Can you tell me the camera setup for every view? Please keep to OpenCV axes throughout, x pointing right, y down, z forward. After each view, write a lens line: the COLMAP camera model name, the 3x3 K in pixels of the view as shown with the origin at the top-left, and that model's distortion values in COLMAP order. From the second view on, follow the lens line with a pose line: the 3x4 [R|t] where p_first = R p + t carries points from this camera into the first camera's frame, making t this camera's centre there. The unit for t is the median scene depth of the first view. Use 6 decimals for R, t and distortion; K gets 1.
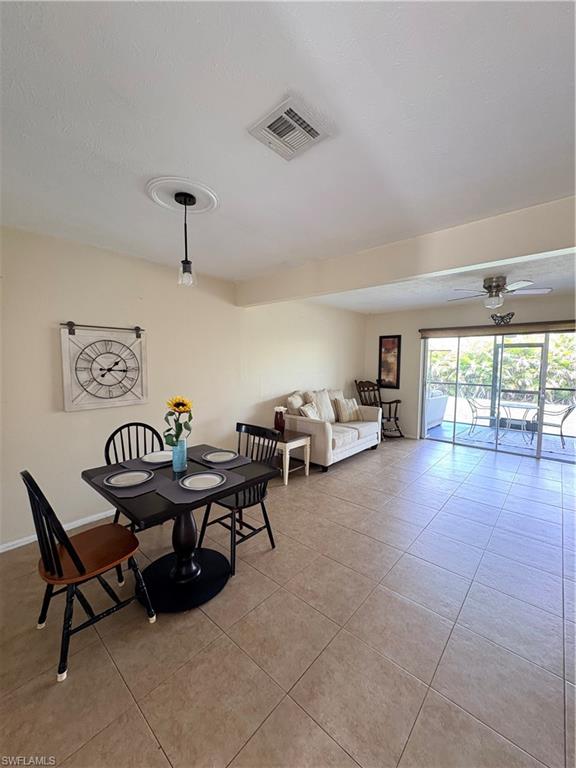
lens RADIAL K [[305.3, 0, 287.4], [0, 305.3, 386.0], [0, 0, 1]] dist [-0.000834, 0.000146]
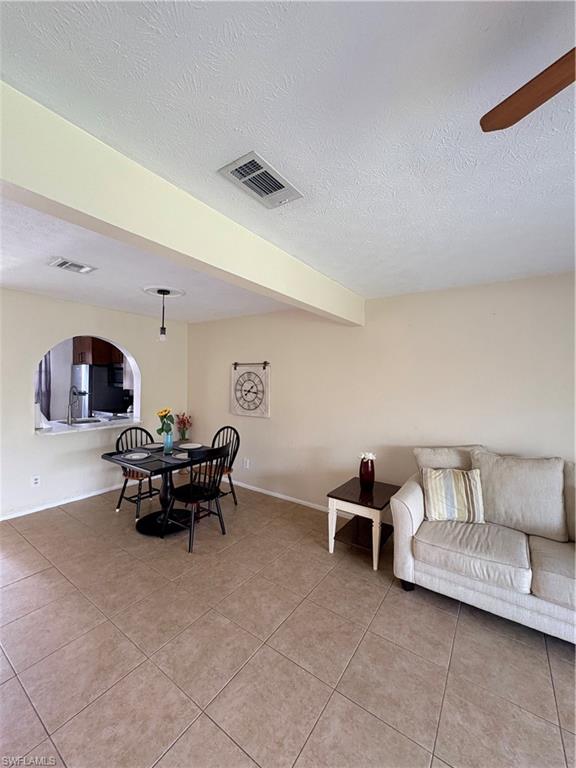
lens RADIAL K [[305.3, 0, 287.1], [0, 305.3, 384.9], [0, 0, 1]] dist [-0.000834, 0.000146]
pose [[0.118836, 0.016619, -0.992775, 0.787946], [-0.097690, 0.995205, 0.004966, -0.091230], [0.988096, 0.096394, 0.119890, 0.824007]]
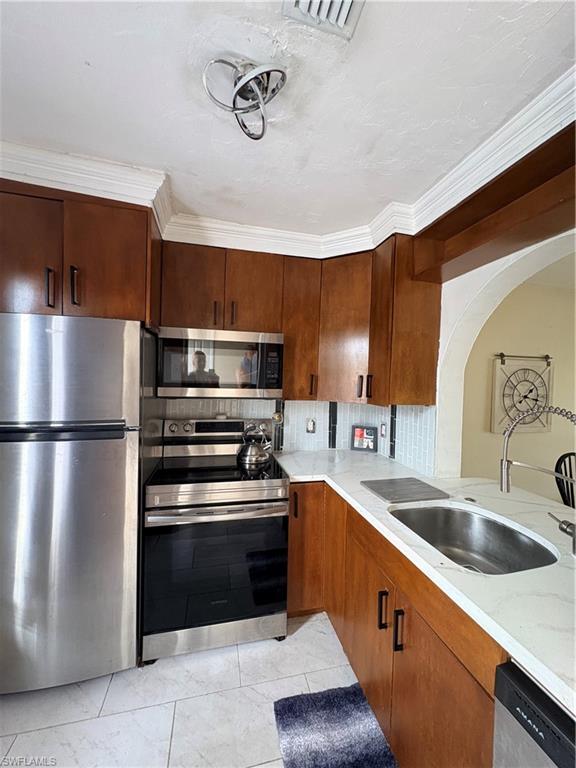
lens RADIAL K [[305.3, 0, 287.9], [0, 305.3, 383.6], [0, 0, 1]] dist [-0.000834, 0.000146]
pose [[0.817947, 0.028395, -0.574593, -0.534104], [-0.069870, 0.996291, -0.050227, 0.009332], [0.571036, 0.081230, 0.816897, -0.268478]]
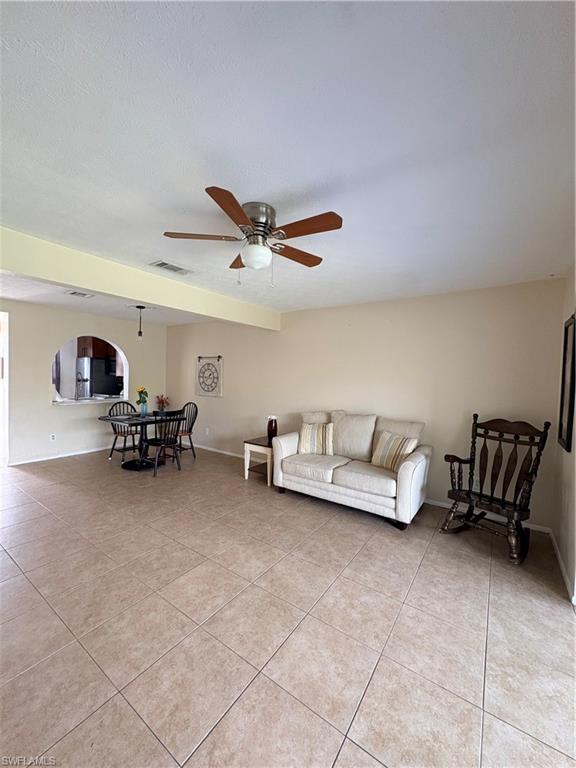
lens RADIAL K [[305.3, 0, 286.8], [0, 305.3, 385.5], [0, 0, 1]] dist [-0.000834, 0.000146]
pose [[0.114239, 0.029161, -0.993025, 1.259543], [-0.105907, 0.994230, 0.017013, -0.075407], [0.987792, 0.103225, 0.116669, 1.060377]]
